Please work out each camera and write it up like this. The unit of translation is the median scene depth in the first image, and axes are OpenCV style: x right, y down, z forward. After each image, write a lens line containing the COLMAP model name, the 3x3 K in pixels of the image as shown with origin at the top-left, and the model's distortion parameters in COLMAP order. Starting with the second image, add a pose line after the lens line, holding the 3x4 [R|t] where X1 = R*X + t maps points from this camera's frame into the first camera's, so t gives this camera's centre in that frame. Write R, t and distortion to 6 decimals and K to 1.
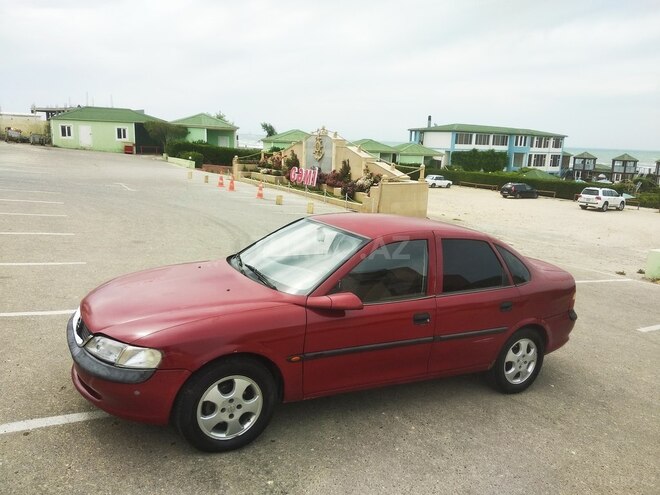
lens RADIAL K [[510.3, 0, 330.9], [0, 510.3, 252.0], [0, 0, 1]] dist [0.049602, -0.070615]
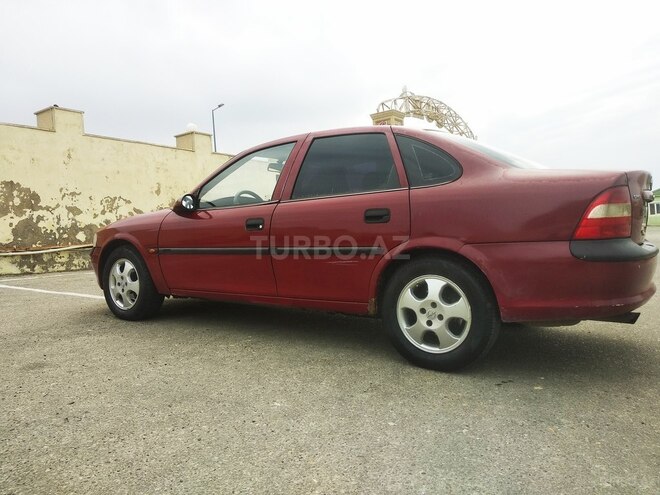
lens RADIAL K [[510.3, 0, 330.9], [0, 510.3, 252.0], [0, 0, 1]] dist [0.049602, -0.070615]
pose [[0.445730, -0.055456, -0.893448, 0.492795], [-0.104071, 0.988101, -0.113251, 0.127231], [0.889097, 0.143461, 0.434655, 0.357625]]
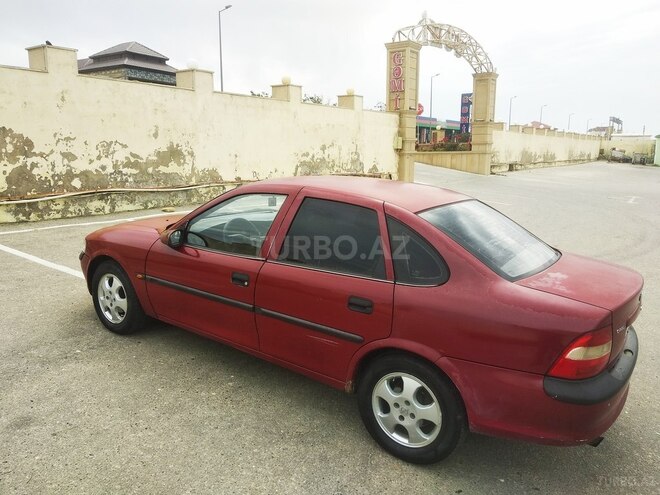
lens RADIAL K [[510.3, 0, 330.9], [0, 510.3, 252.0], [0, 0, 1]] dist [0.049602, -0.070615]
pose [[0.438907, 0.132252, -0.888746, 0.490662], [-0.173962, 0.982901, 0.060352, 0.002553], [0.881531, 0.128119, 0.454409, 0.354095]]
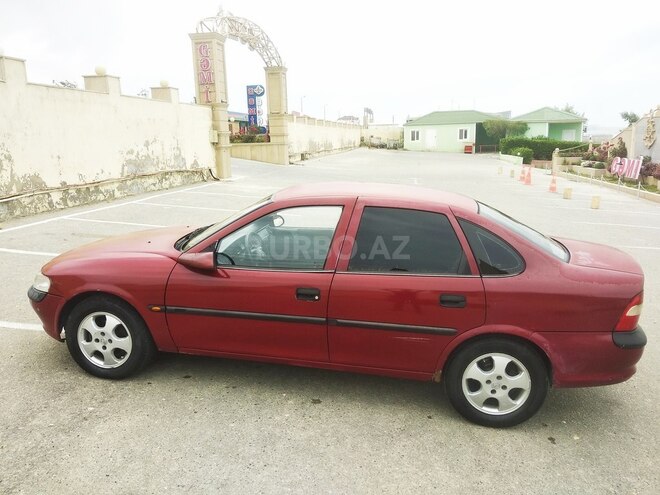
lens RADIAL K [[510.3, 0, 330.9], [0, 510.3, 252.0], [0, 0, 1]] dist [0.049602, -0.070615]
pose [[0.779723, 0.076549, -0.621428, 0.356819], [-0.077738, 0.996655, 0.025231, 0.016706], [0.621280, 0.028636, 0.783065, 0.167241]]
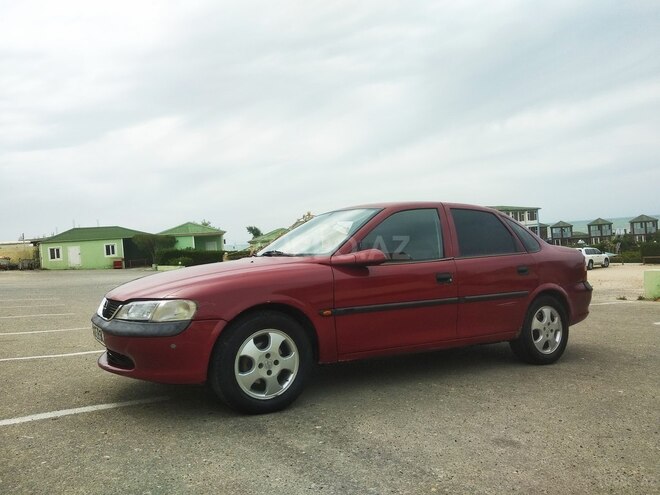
lens RADIAL K [[510.3, 0, 330.9], [0, 510.3, 252.0], [0, 0, 1]] dist [0.049602, -0.070615]
pose [[0.993308, -0.111507, 0.030098, -0.032950], [0.115207, 0.975044, -0.189779, 0.118629], [-0.008185, 0.191976, 0.981365, 0.001574]]
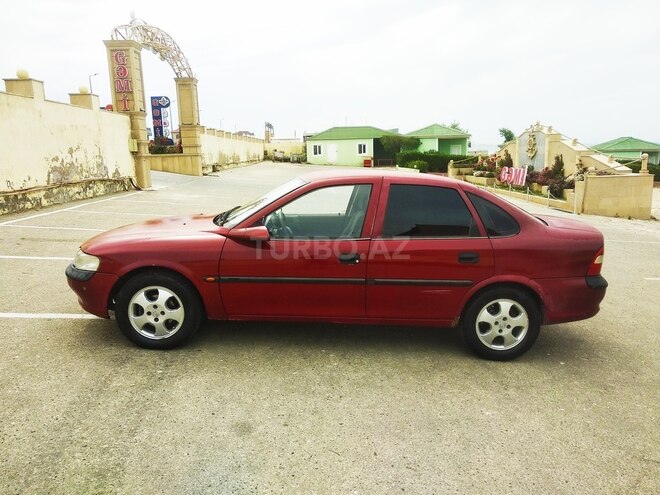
lens RADIAL K [[508.6, 0, 329.4], [0, 508.6, 251.7], [0, 0, 1]] dist [0.057543, -0.080803]
pose [[0.886828, 0.028571, -0.461216, 0.292676], [-0.040058, 0.999083, -0.015133, 0.064513], [0.460361, 0.031896, 0.887159, 0.042448]]
